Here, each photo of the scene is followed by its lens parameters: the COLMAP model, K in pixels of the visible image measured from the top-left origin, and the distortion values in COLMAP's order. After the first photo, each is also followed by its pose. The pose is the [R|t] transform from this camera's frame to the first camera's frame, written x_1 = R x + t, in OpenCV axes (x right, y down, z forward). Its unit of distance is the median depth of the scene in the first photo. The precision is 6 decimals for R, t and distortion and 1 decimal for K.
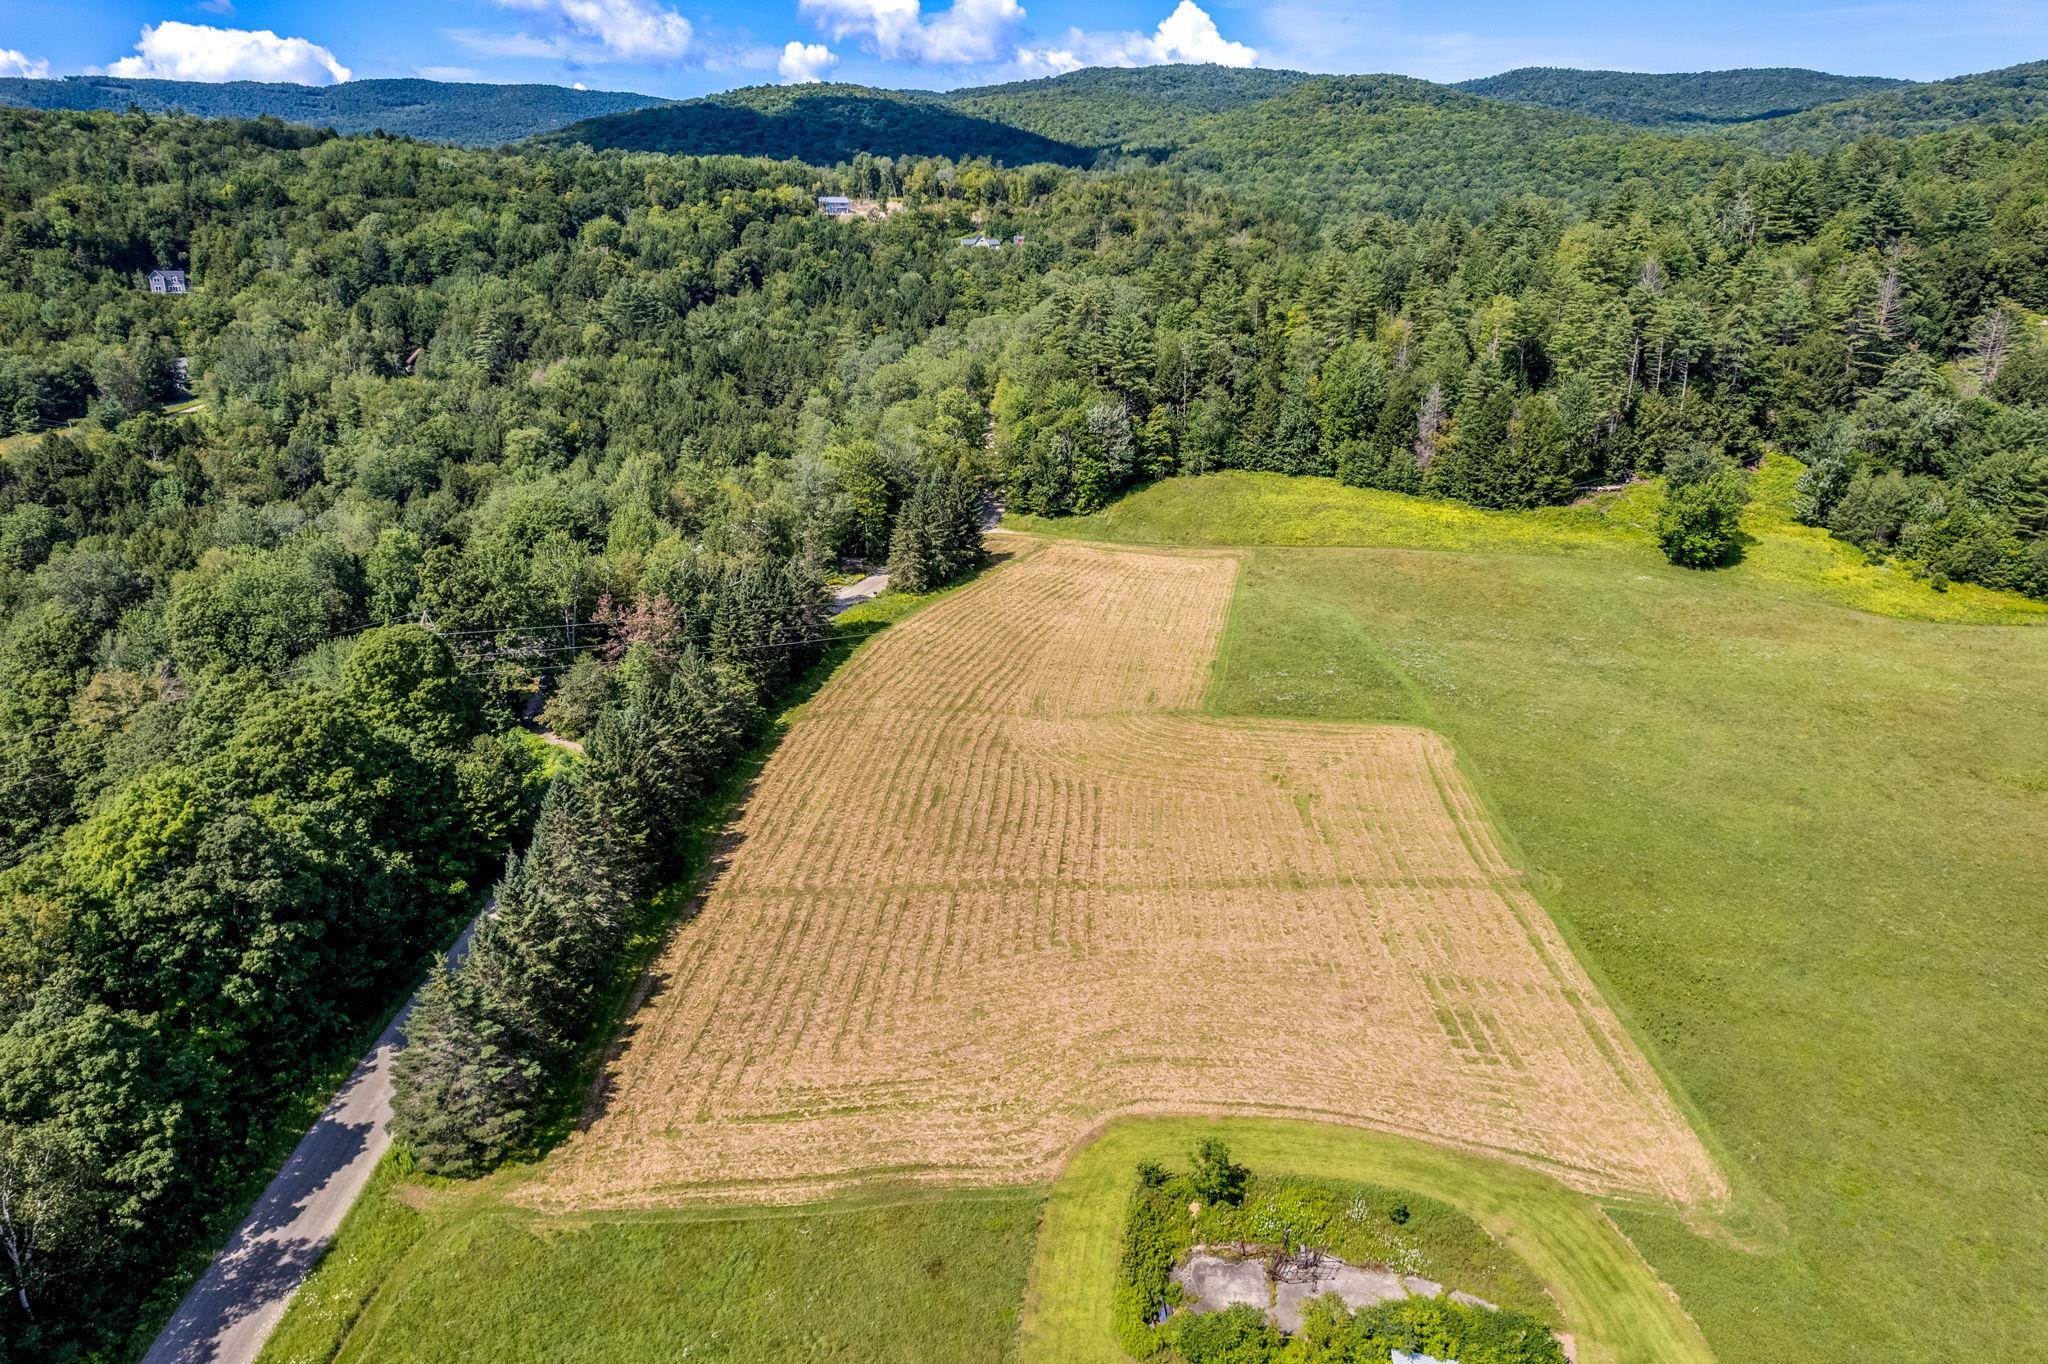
lens RADIAL K [[1313.0, 0, 1021.7], [0, 1313.0, 681.6], [0, 0, 1]] dist [-0.076041, 0.066769]
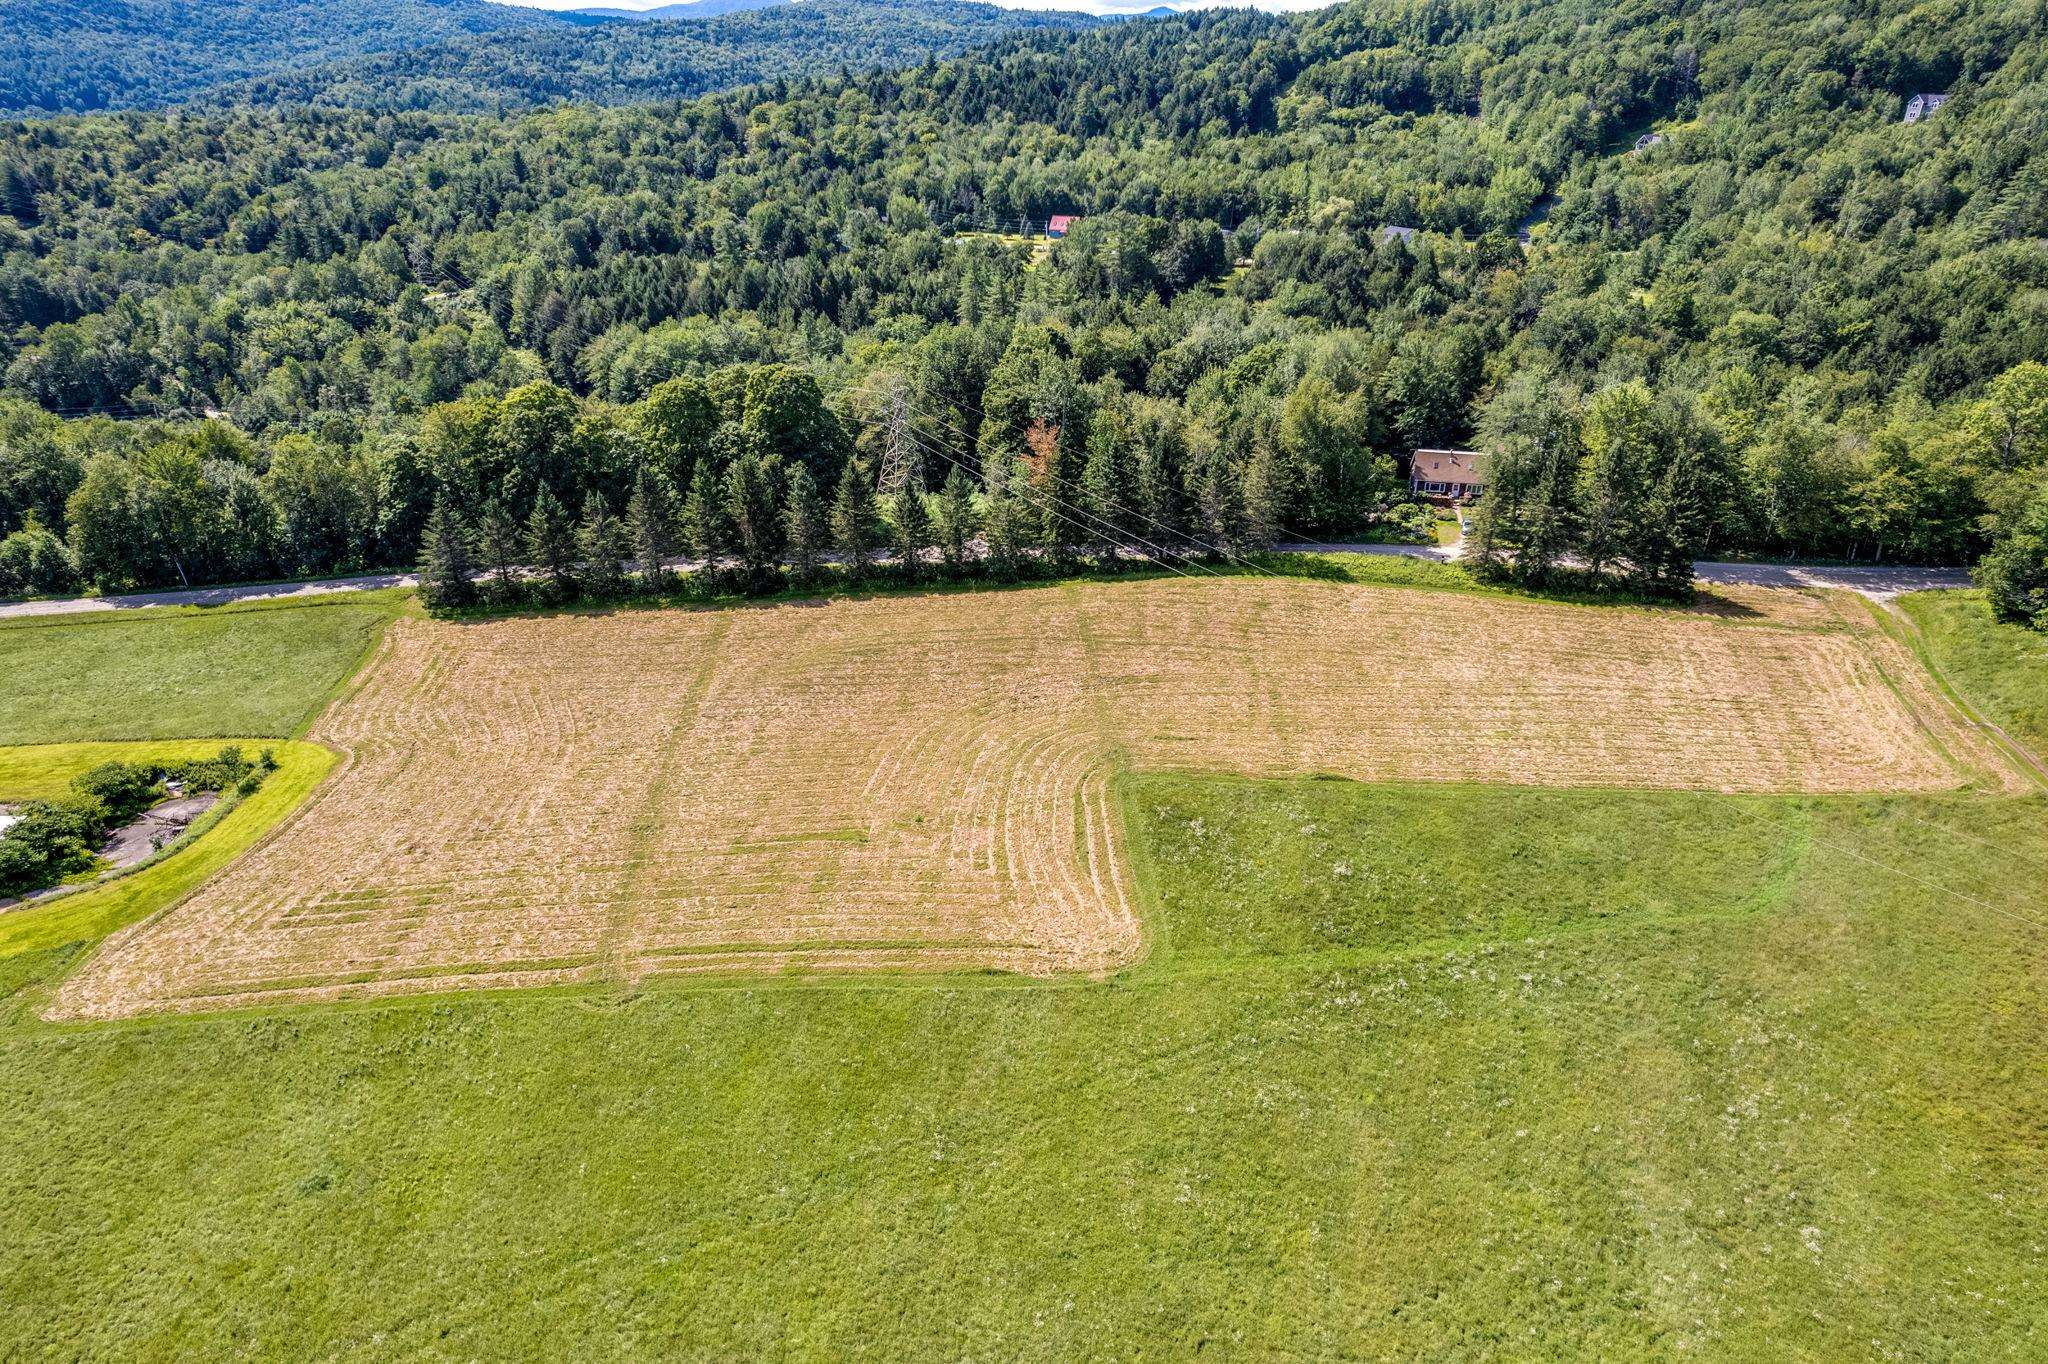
lens RADIAL K [[1313.0, 0, 1021.2], [0, 1313.0, 692.5], [0, 0, 1]] dist [-0.076041, 0.066769]
pose [[0.102648, 0.437827, -0.893180, 0.496522], [-0.311186, 0.866988, 0.389224, -0.183533], [0.944789, 0.237992, 0.225240, 0.484091]]
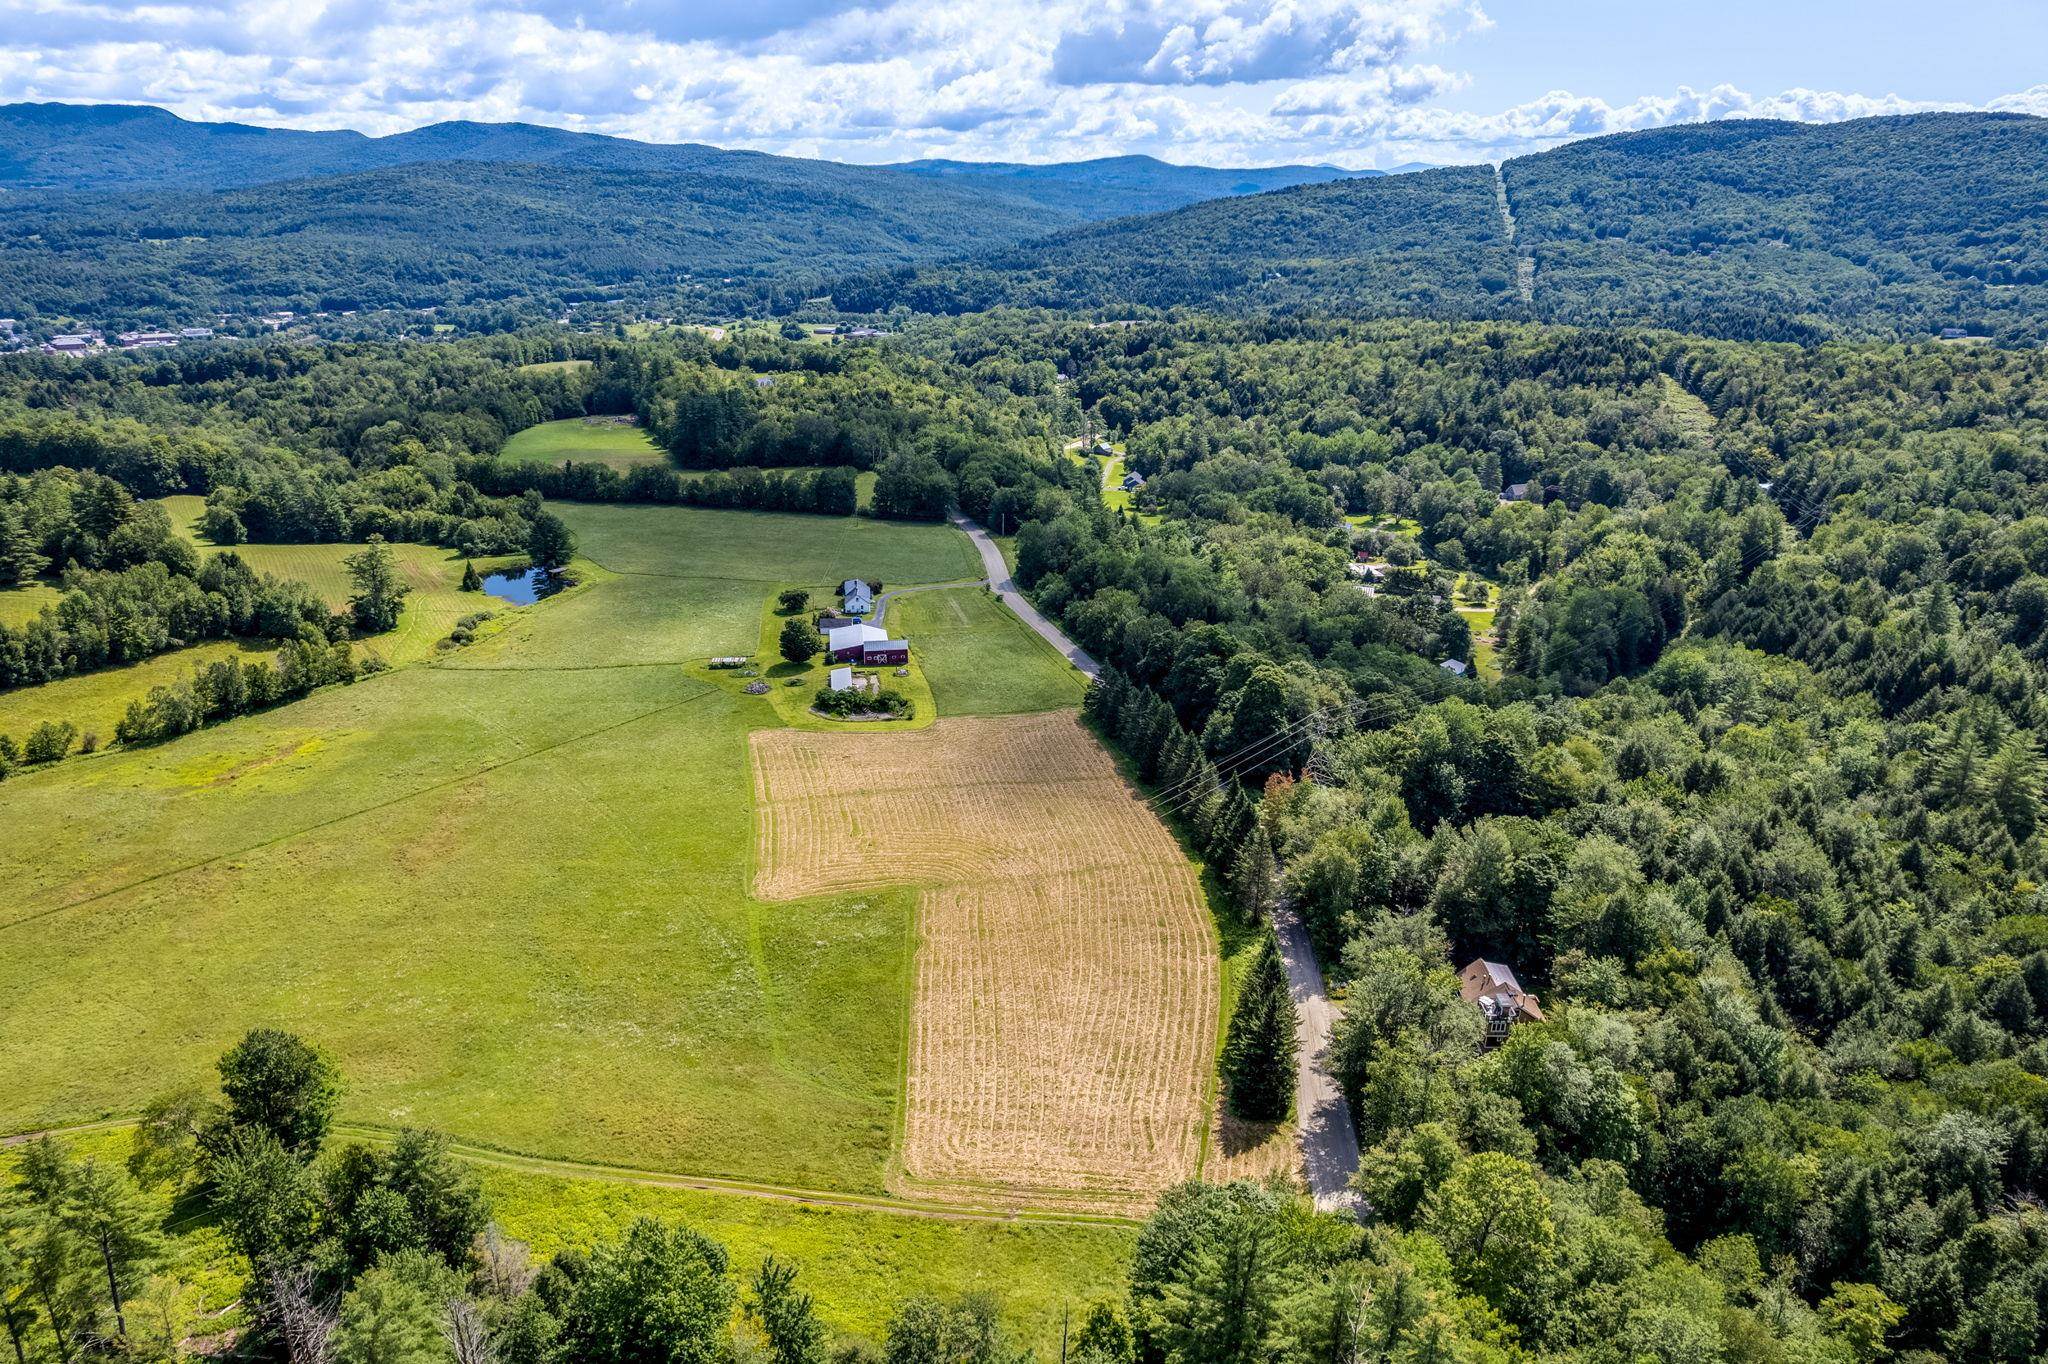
lens RADIAL K [[1313.0, 0, 1018.8], [0, 1313.0, 685.6], [0, 0, 1]] dist [-0.076041, 0.066769]
pose [[-0.967094, 0.087732, -0.238816, 0.220771], [-0.082880, 0.778827, 0.621738, -0.657504], [0.240542, 0.621072, -0.745928, 1.235265]]
